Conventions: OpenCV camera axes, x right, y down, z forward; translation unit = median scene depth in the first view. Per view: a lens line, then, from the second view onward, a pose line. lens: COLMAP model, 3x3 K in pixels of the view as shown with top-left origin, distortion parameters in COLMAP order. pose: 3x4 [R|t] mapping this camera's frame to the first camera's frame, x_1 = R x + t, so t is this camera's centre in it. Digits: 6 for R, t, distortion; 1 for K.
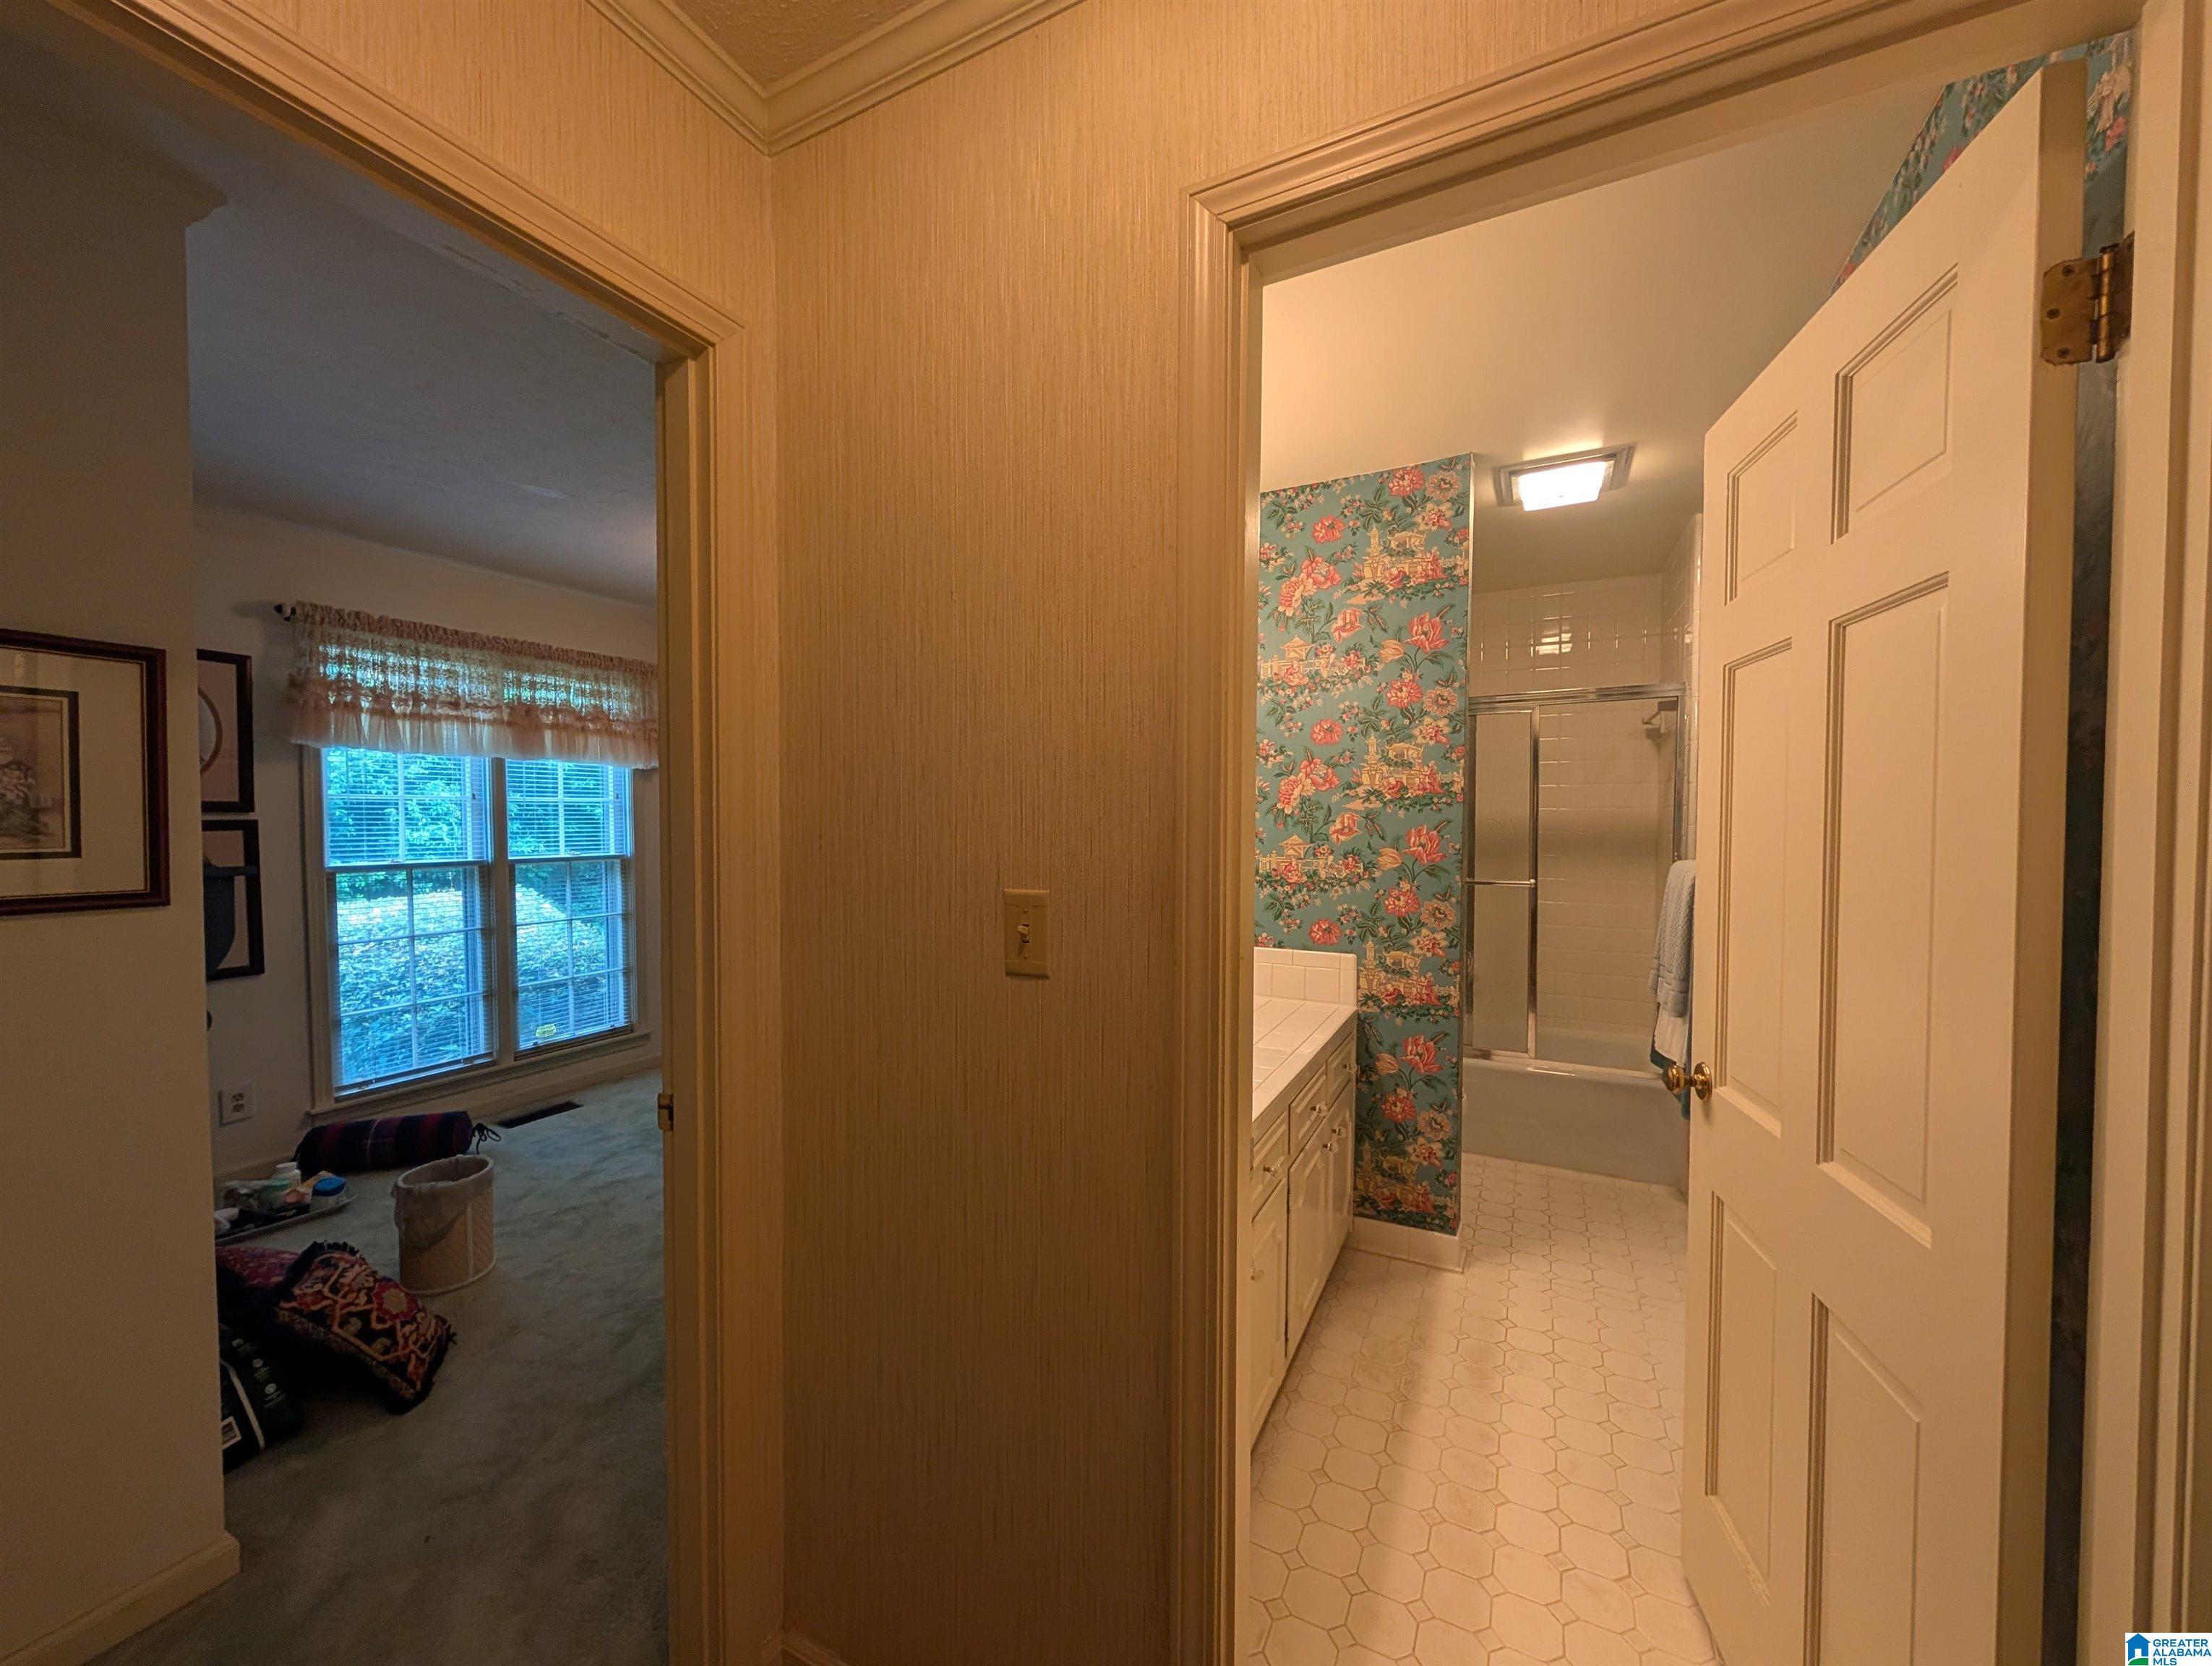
lens RADIAL K [[843.3, 0, 1104.0], [0, 843.3, 833.4], [0, 0, 1]] dist [-0.000076, 0.000086]
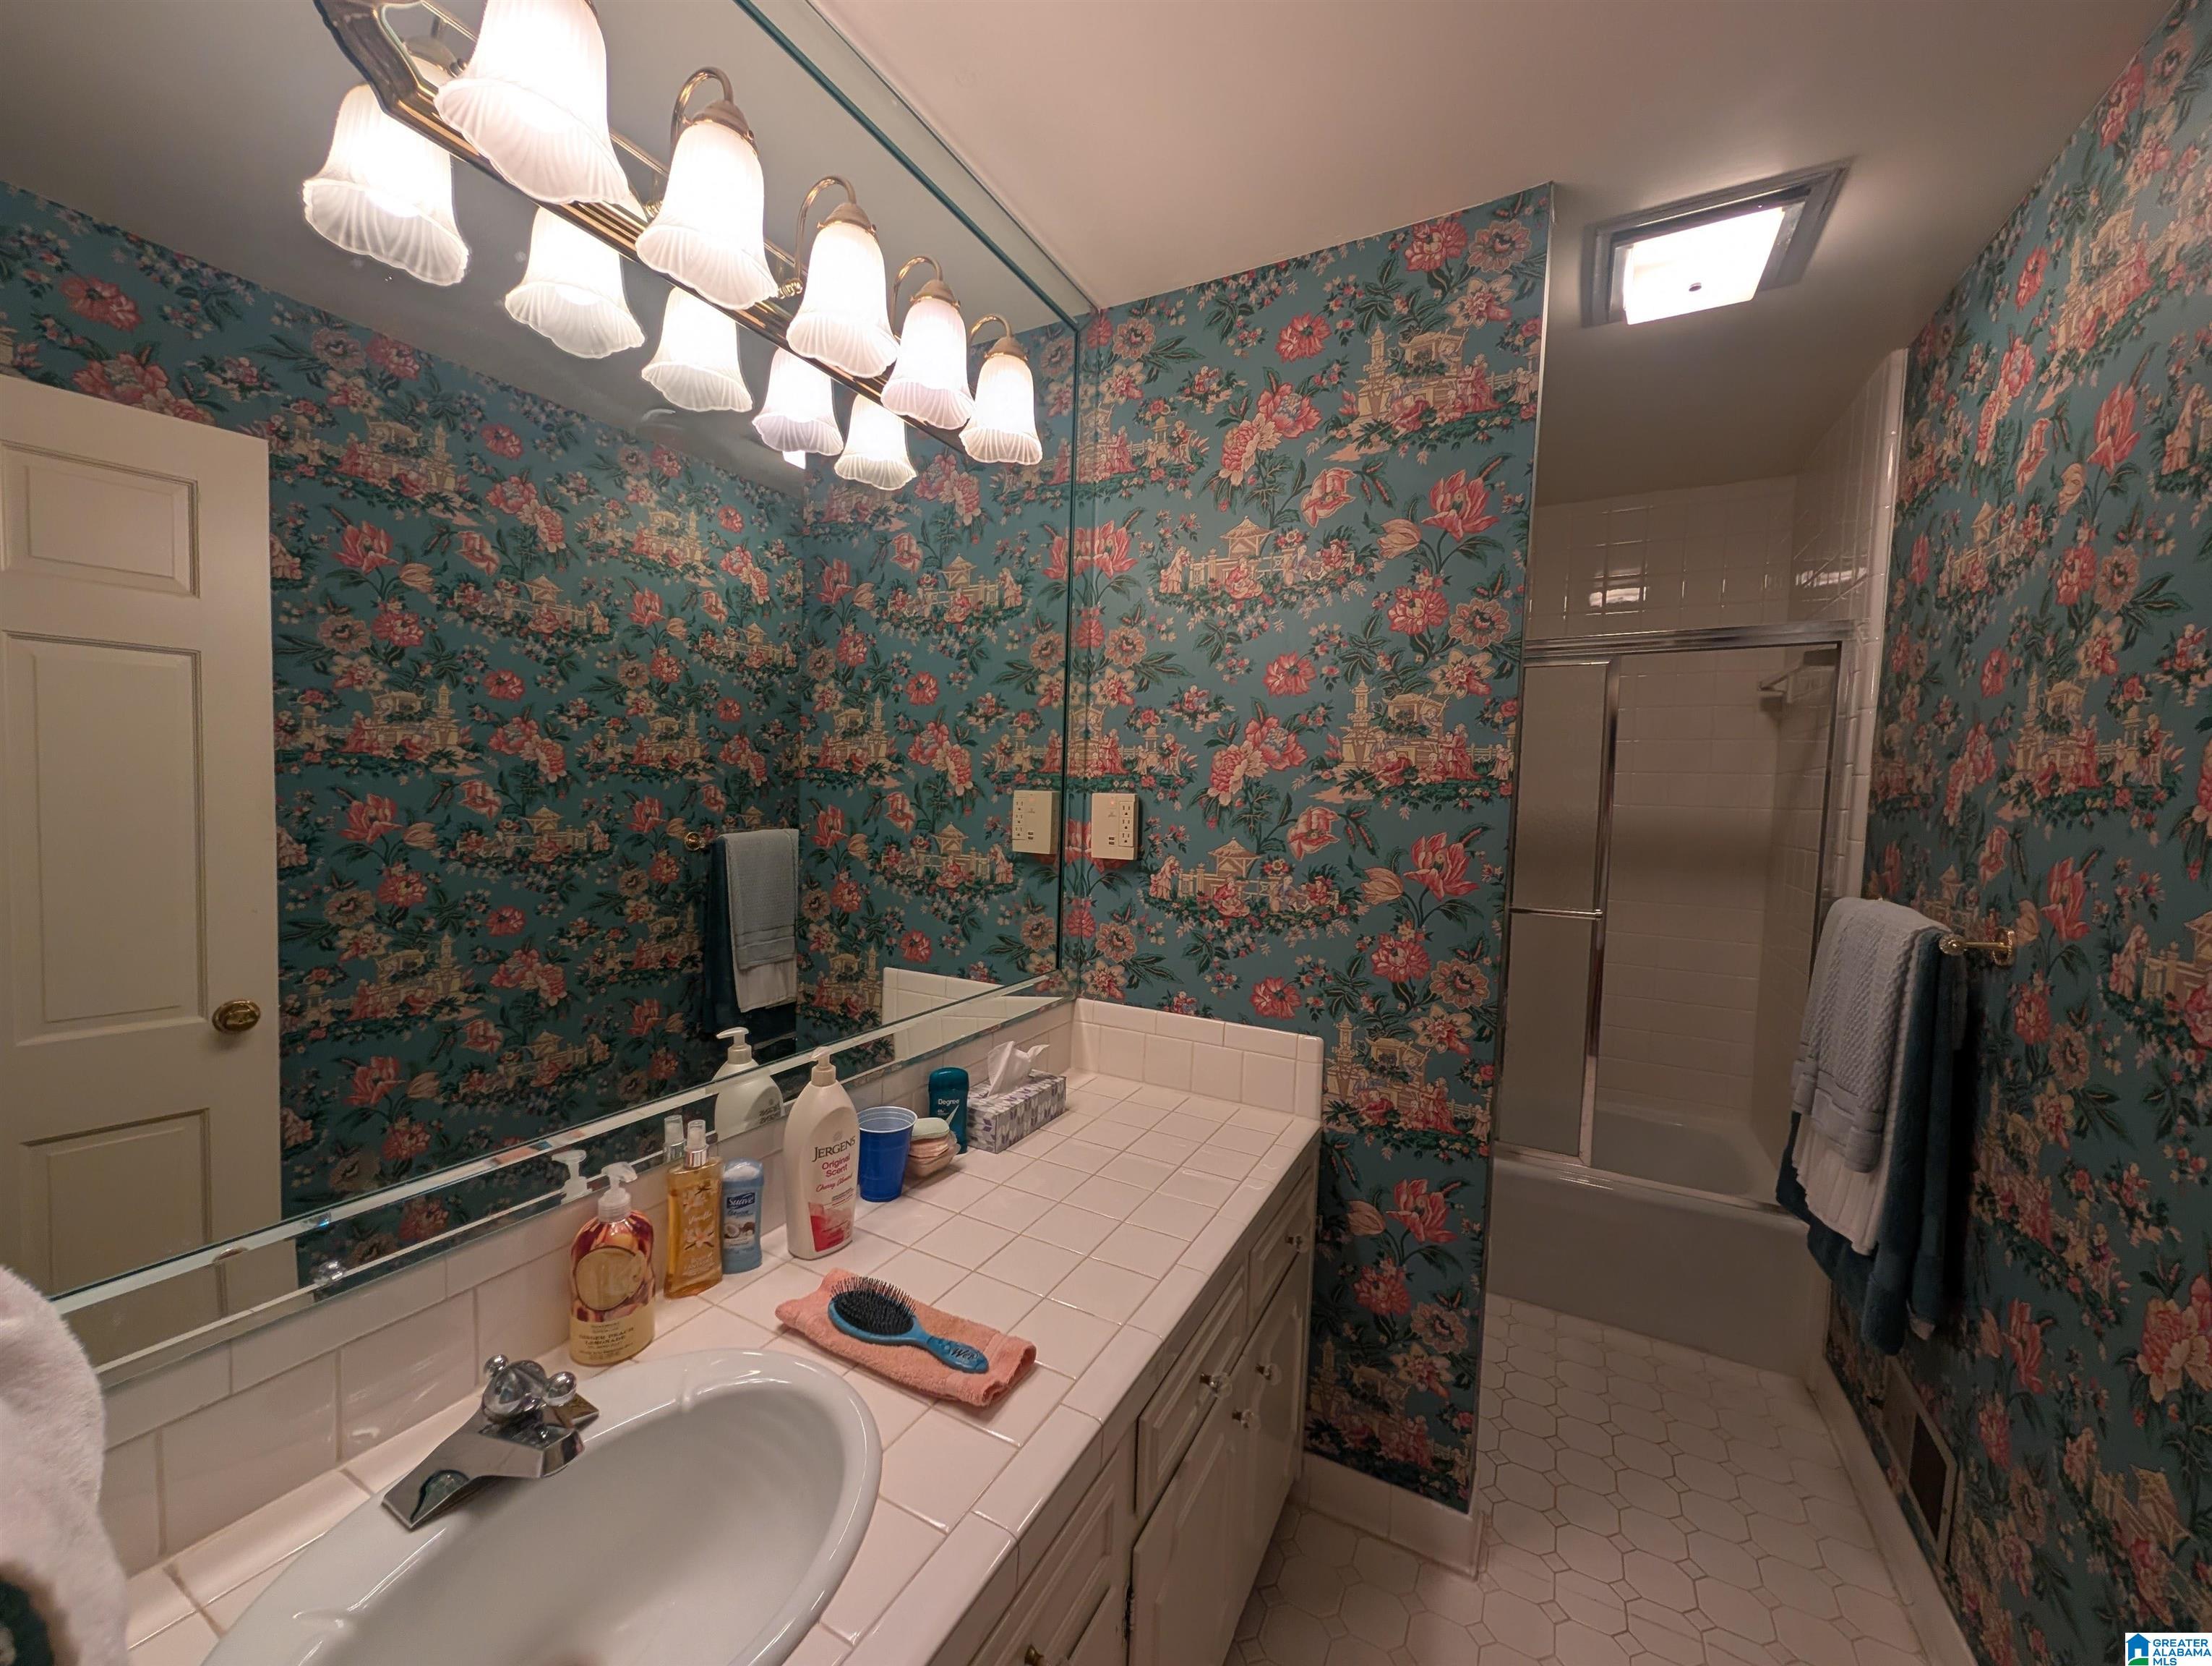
lens RADIAL K [[843.3, 0, 1106.3], [0, 843.3, 834.2], [0, 0, 1]] dist [-0.000076, 0.000086]
pose [[0.999451, 0.029148, -0.015740, 0.154795], [-0.028672, 0.999148, 0.029676, -0.019934], [0.016592, -0.029208, 0.999436, 0.408268]]
